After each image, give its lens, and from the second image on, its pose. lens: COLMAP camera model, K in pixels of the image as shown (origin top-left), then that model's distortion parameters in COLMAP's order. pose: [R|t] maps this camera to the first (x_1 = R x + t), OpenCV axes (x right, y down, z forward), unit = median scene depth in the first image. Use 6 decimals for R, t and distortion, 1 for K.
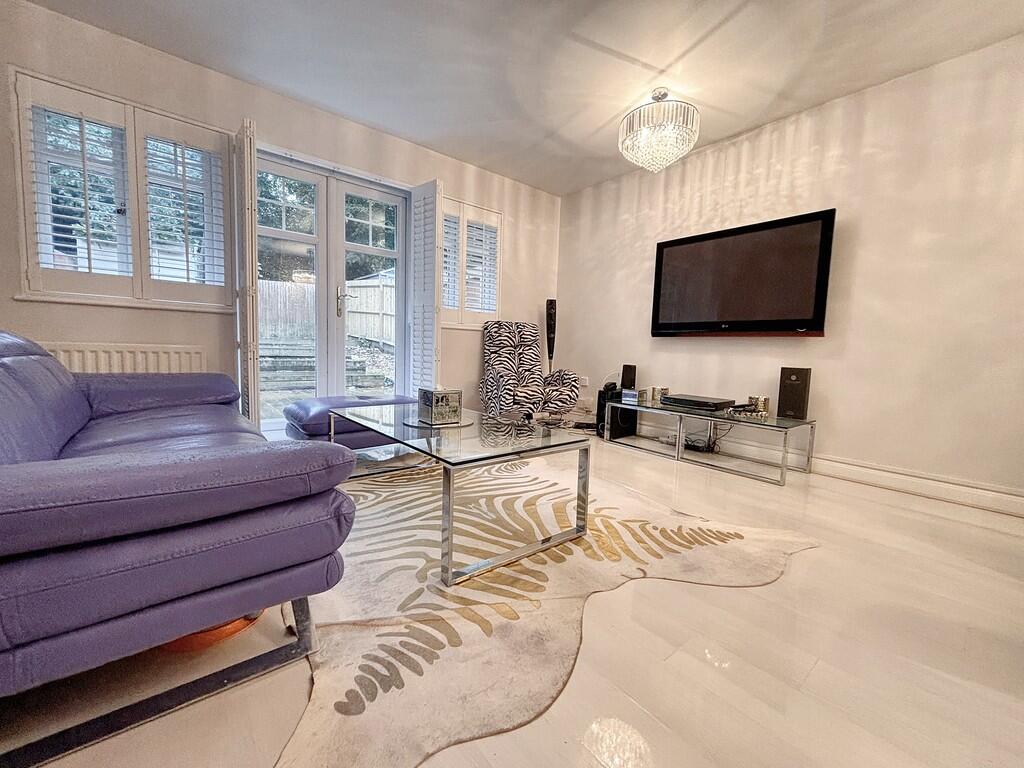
lens RADIAL K [[412.7, 0, 512.0], [0, 412.7, 384.0], [0, 0, 1]] dist [-0.002670, -0.000643]
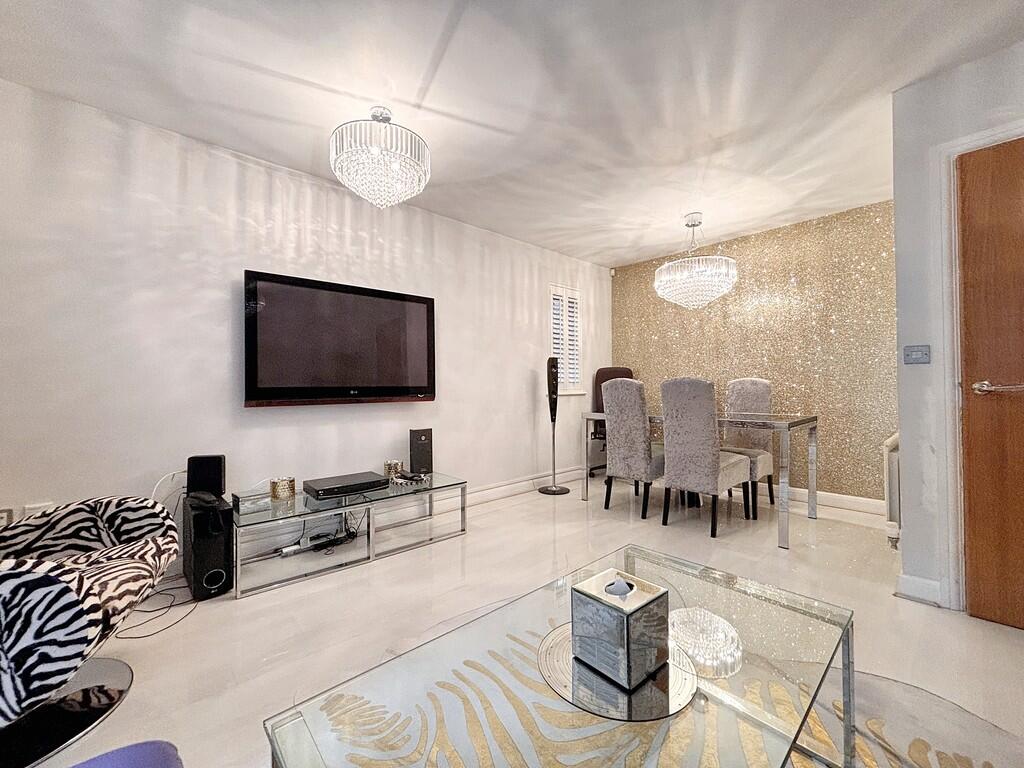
lens RADIAL K [[412.7, 0, 512.0], [0, 412.7, 384.0], [0, 0, 1]] dist [-0.002670, -0.000643]
pose [[-0.040512, -0.018052, 0.999016, -0.392861], [0.104873, 0.994237, 0.022219, -0.142645], [-0.993660, 0.105670, -0.038386, 0.701439]]
